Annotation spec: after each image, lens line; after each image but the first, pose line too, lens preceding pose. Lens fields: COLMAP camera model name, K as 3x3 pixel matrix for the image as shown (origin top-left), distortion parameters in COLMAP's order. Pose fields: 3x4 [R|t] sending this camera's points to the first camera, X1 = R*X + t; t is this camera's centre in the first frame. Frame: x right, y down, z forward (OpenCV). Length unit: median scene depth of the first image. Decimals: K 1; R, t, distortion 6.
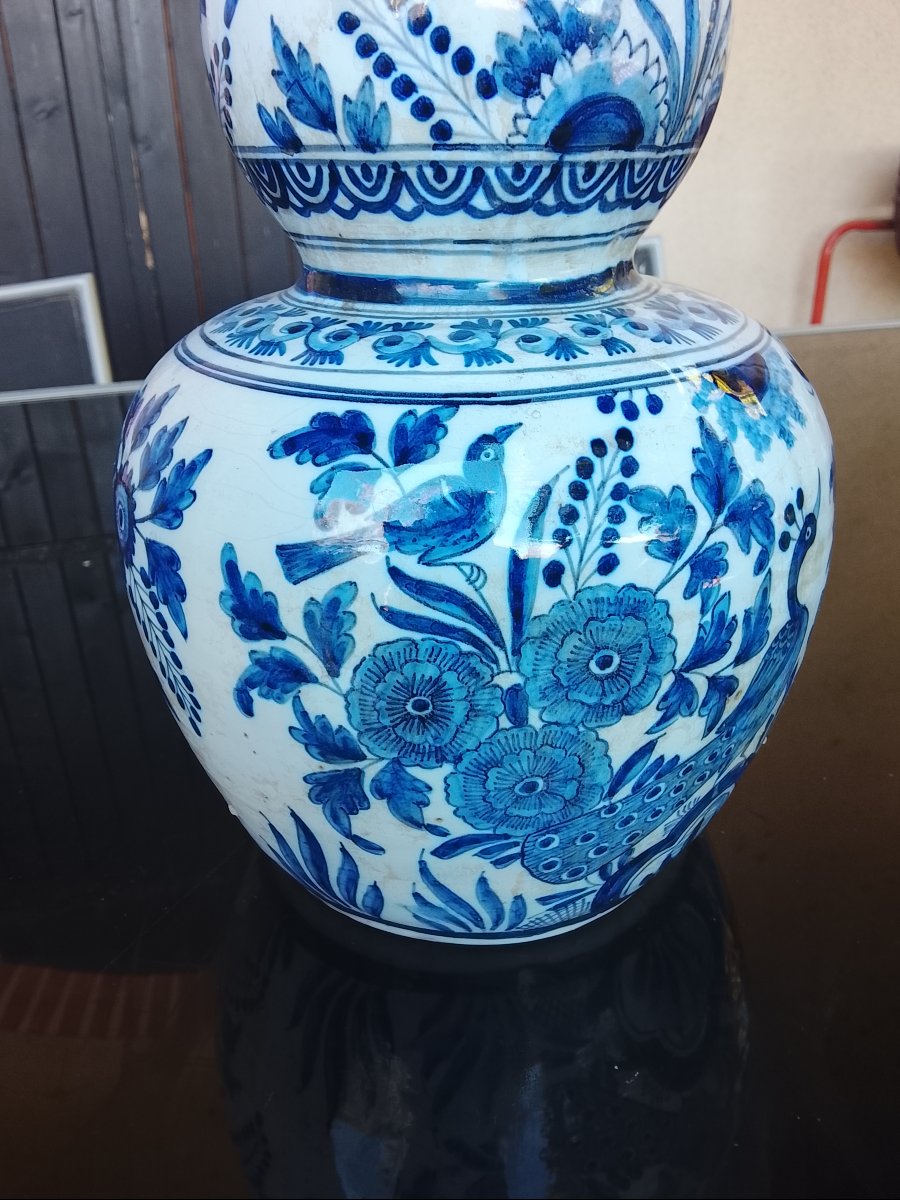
lens RADIAL K [[947.8, 0, 450.0], [0, 947.8, 600.0], [0, 0, 1]] dist [0.143420, -0.226272]
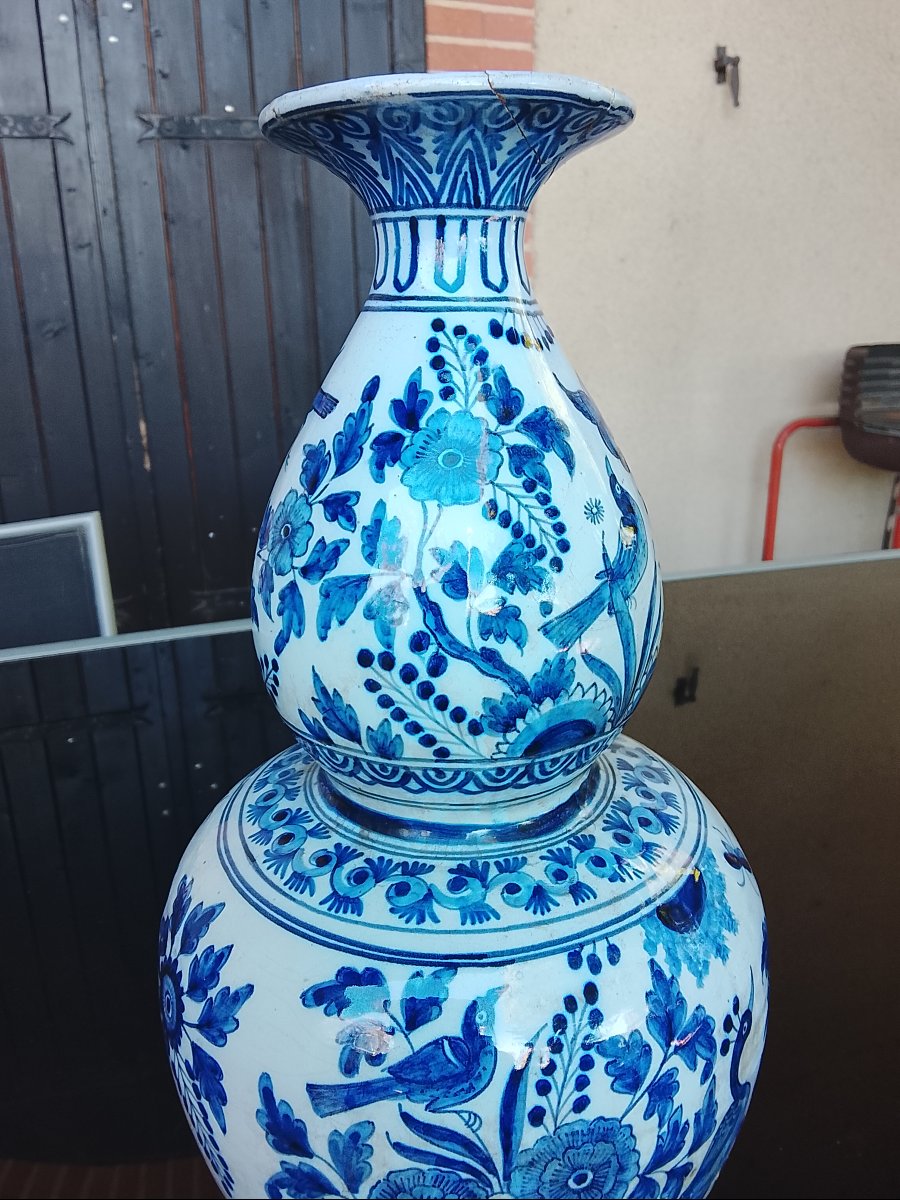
lens RADIAL K [[947.8, 0, 450.0], [0, 947.8, 600.0], [0, 0, 1]] dist [0.143420, -0.226272]
pose [[0.999711, -0.006397, 0.023170, -0.025051], [0.009305, 0.991773, -0.127670, -0.499931], [-0.022163, 0.127849, 0.991546, -0.295117]]
